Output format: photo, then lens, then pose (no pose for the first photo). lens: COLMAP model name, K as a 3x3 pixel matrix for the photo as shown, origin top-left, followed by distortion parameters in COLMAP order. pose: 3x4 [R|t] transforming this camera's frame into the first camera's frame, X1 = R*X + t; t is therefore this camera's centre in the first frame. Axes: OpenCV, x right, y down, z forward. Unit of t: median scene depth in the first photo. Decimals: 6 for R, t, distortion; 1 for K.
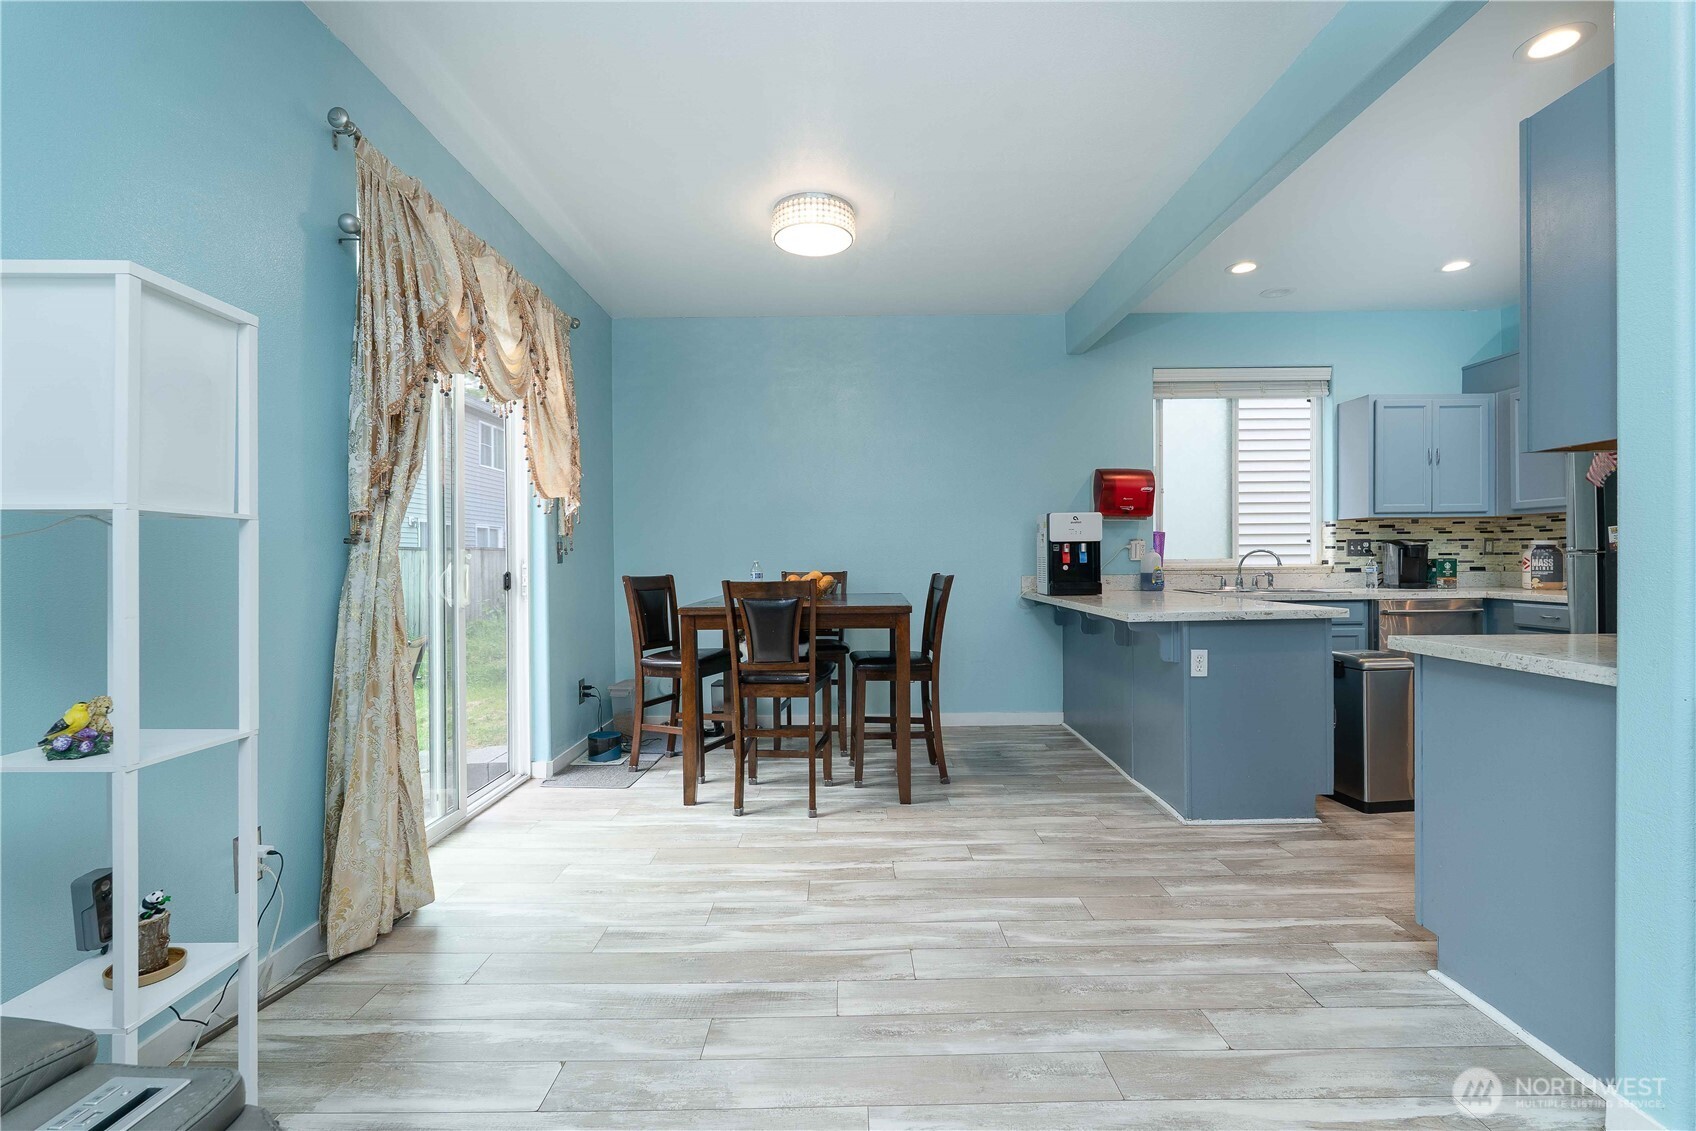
lens RADIAL K [[745.1, 0, 848.0], [0, 745.1, 565.5], [0, 0, 1]] dist [-0.002992, -0.000376]
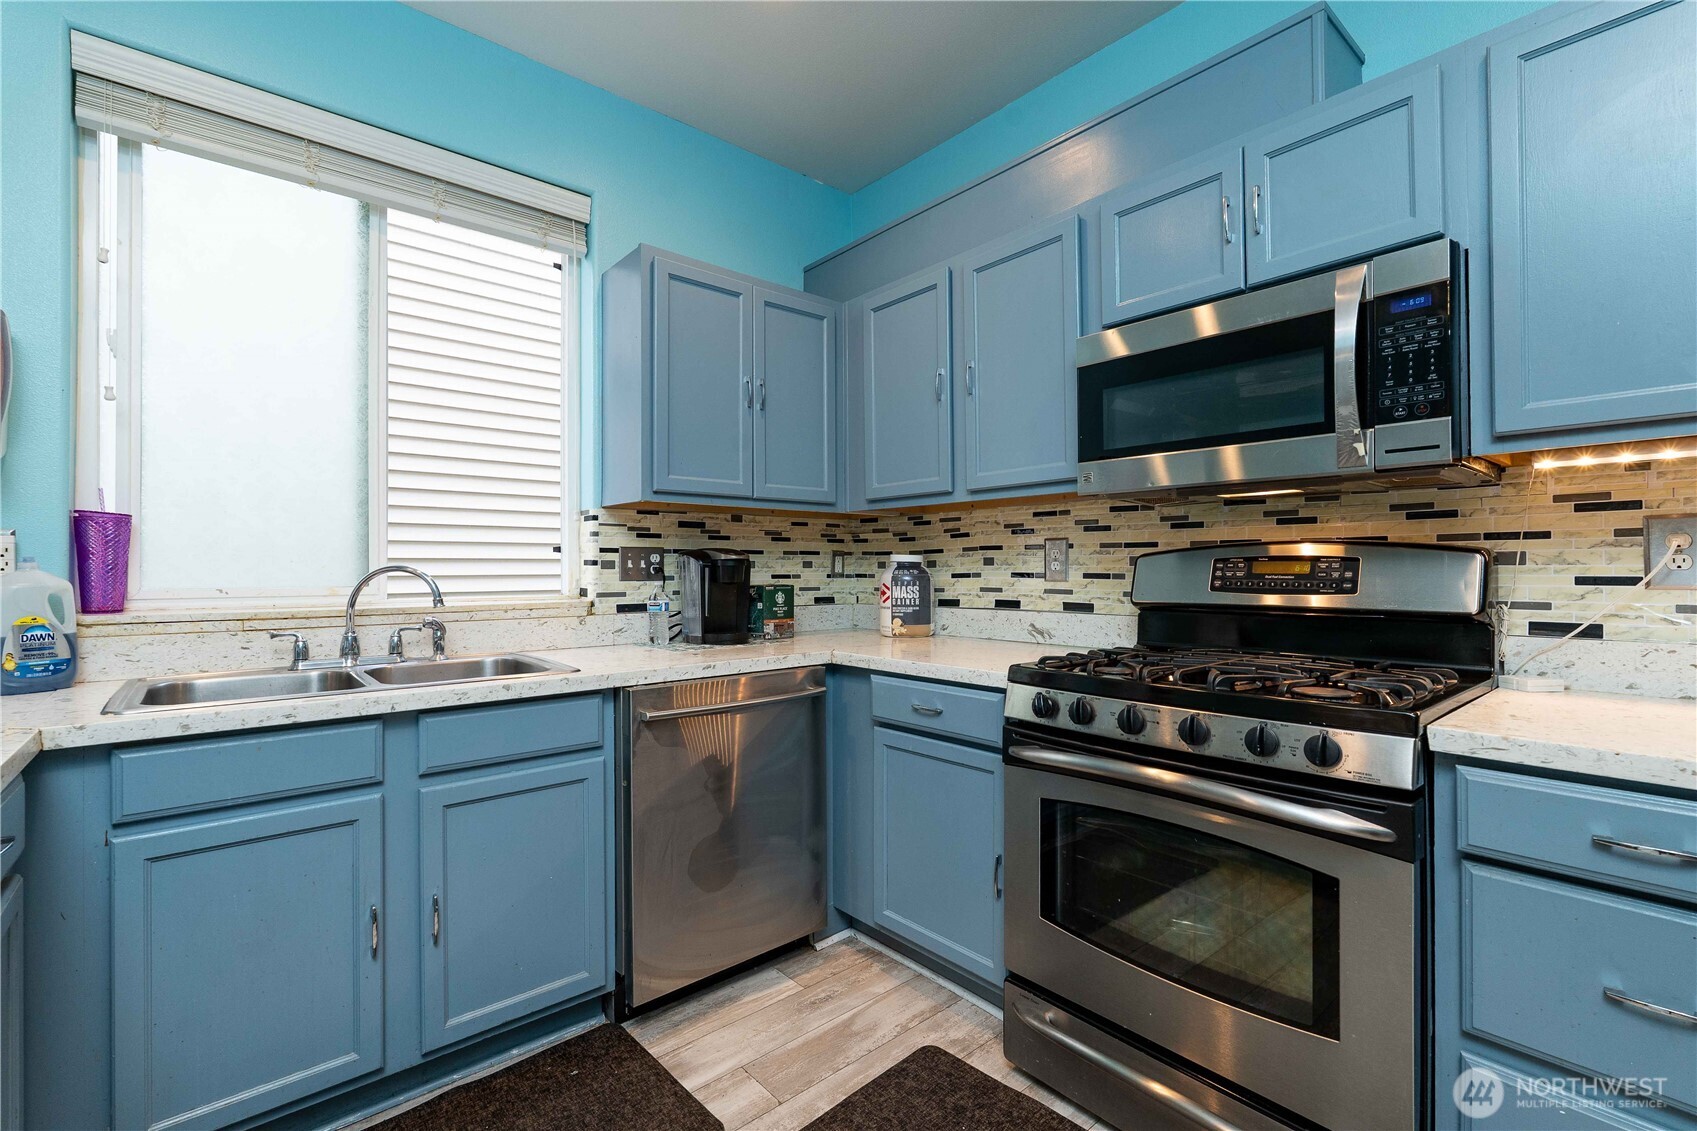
lens RADIAL K [[753.0, 0, 829.6], [0, 753.0, 571.4], [0, 0, 1]] dist [-0.003631, 0.000330]
pose [[0.773419, 0.005082, 0.633874, 0.464938], [0.003133, 0.999925, -0.011839, -0.012427], [-0.633887, 0.011143, 0.773346, 0.526112]]
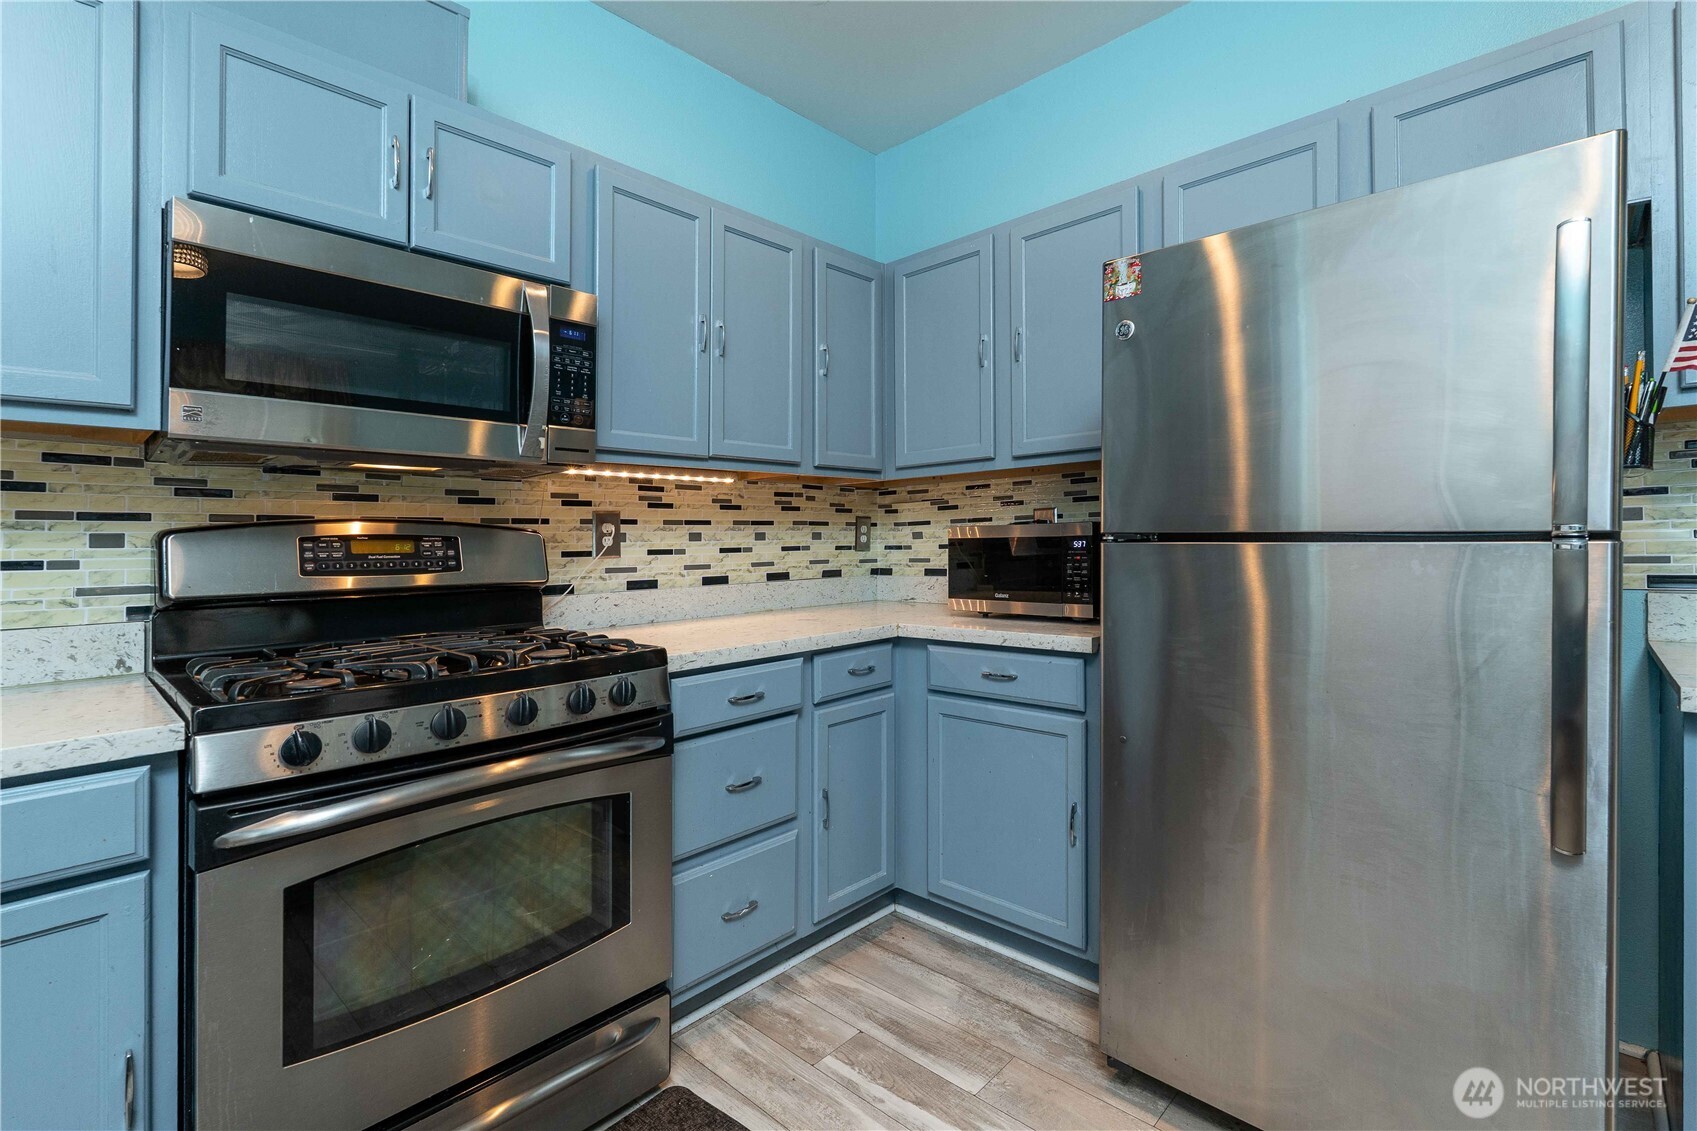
lens RADIAL K [[769.6, 0, 848.5], [0, 769.6, 565.5], [0, 0, 1]] dist [0.030382, 0.000076]
pose [[-0.713215, -0.004296, 0.700932, 0.461061], [0.029381, 0.998919, 0.036018, -0.024594], [-0.700329, 0.046283, -0.712318, 1.358789]]
